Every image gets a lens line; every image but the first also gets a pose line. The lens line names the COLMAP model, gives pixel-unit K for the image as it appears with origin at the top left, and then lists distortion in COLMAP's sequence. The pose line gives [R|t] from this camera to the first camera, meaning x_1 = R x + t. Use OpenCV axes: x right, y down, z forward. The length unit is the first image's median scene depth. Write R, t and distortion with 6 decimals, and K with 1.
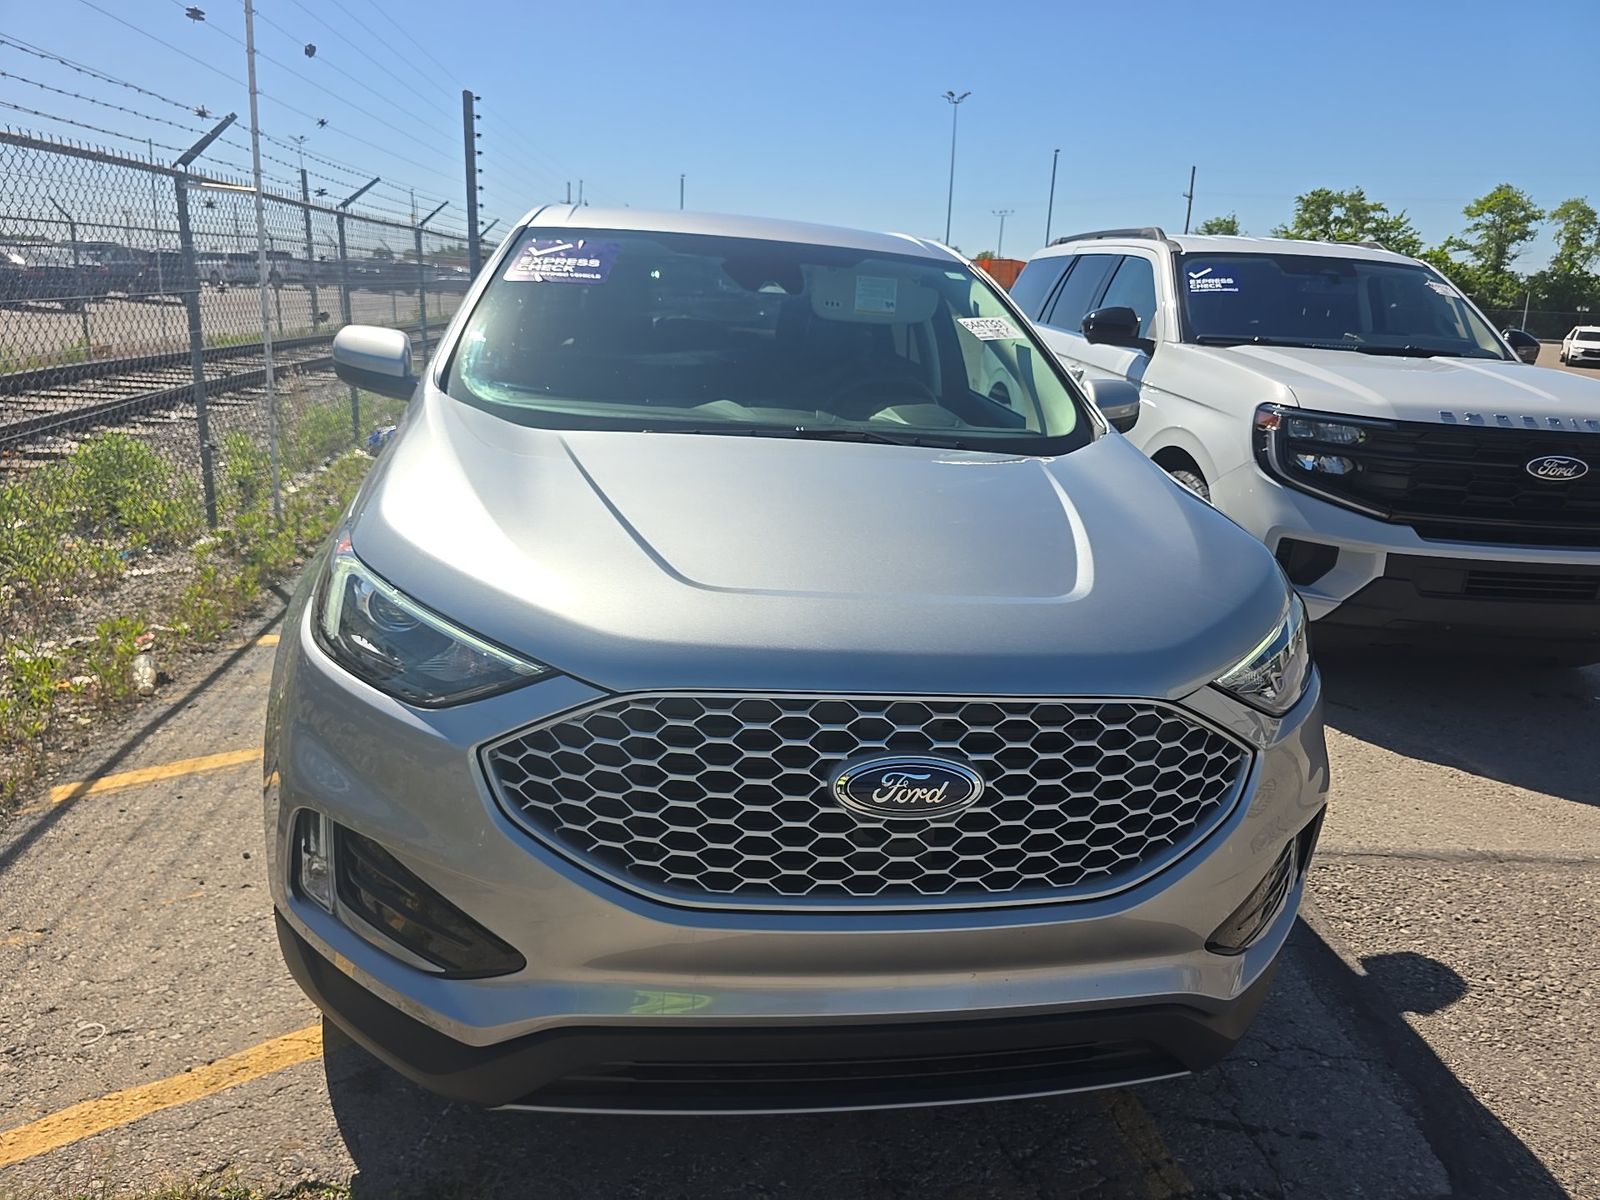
lens RADIAL K [[1058.4, 0, 791.4], [0, 1058.4, 594.2], [0, 0, 1]] dist [0.049803, -0.042787]
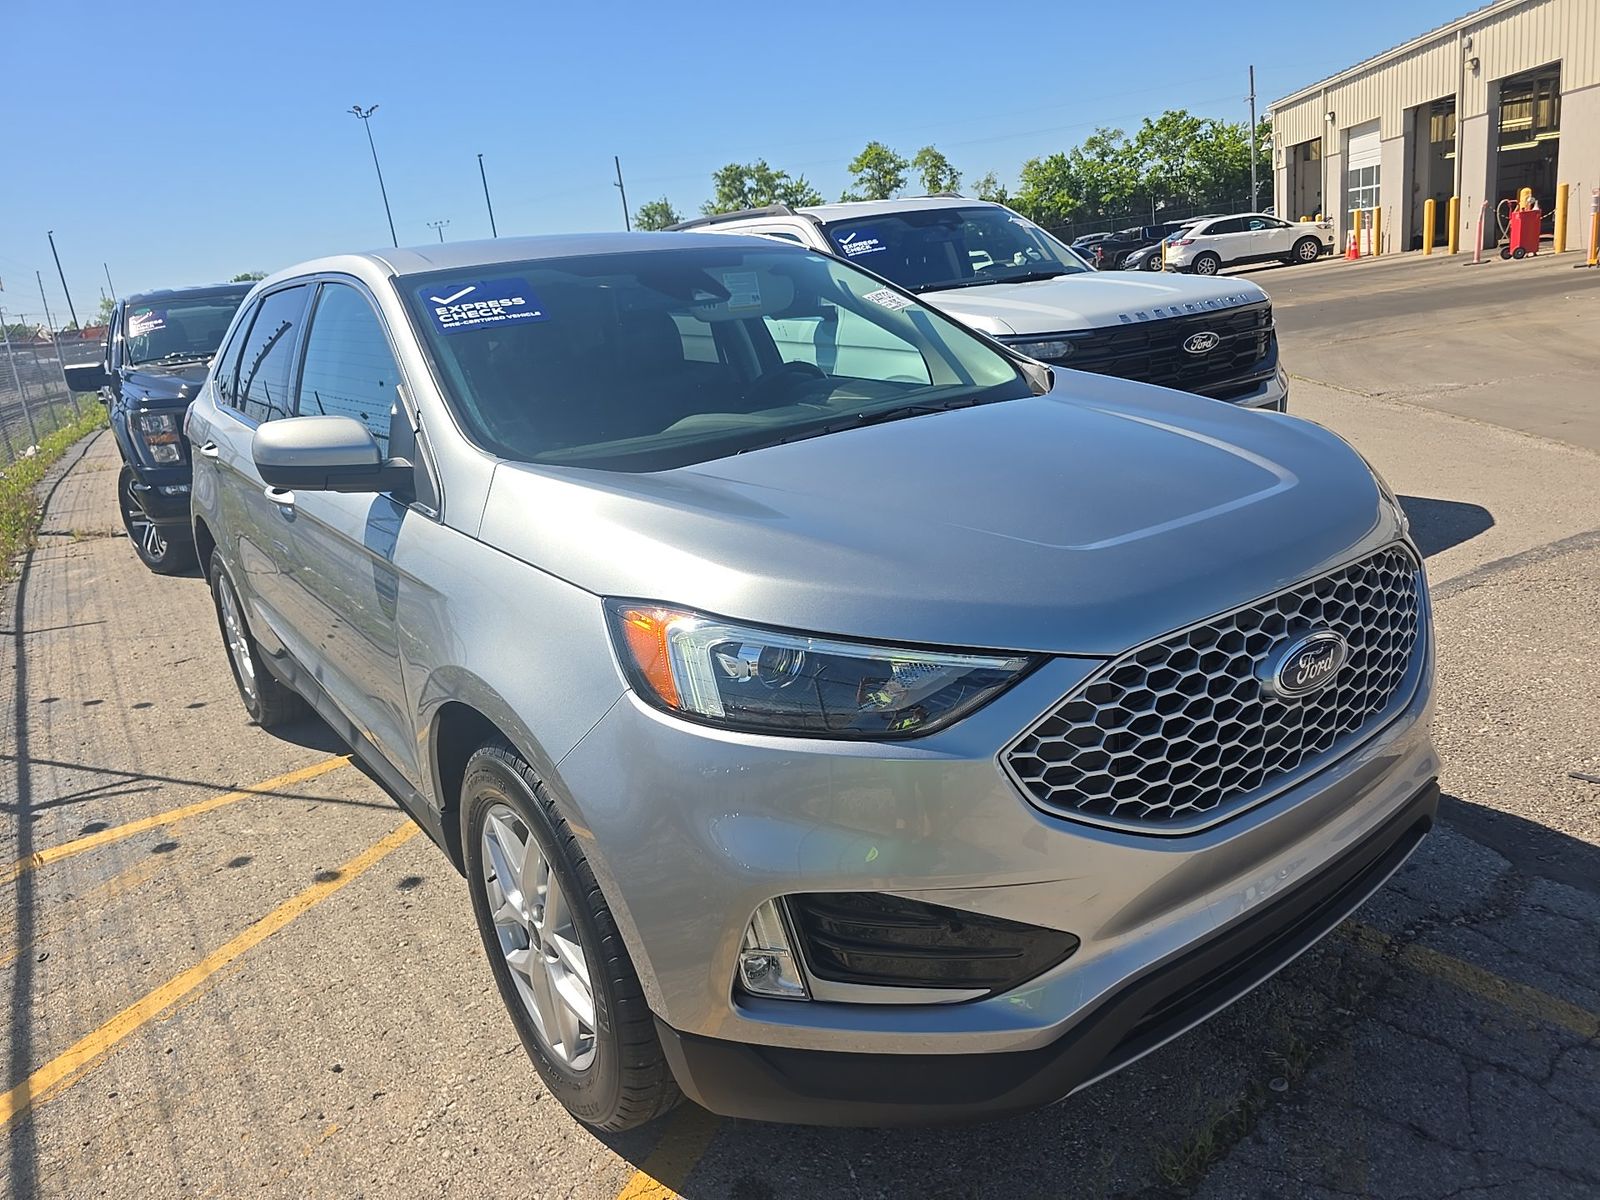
lens RADIAL K [[1058.4, 0, 791.4], [0, 1058.4, 594.2], [0, 0, 1]] dist [0.049803, -0.042787]
pose [[0.878793, -0.275822, 0.389416, -0.797249], [0.276513, 0.959404, 0.055537, -0.106581], [-0.388926, 0.058873, 0.919386, 0.152762]]
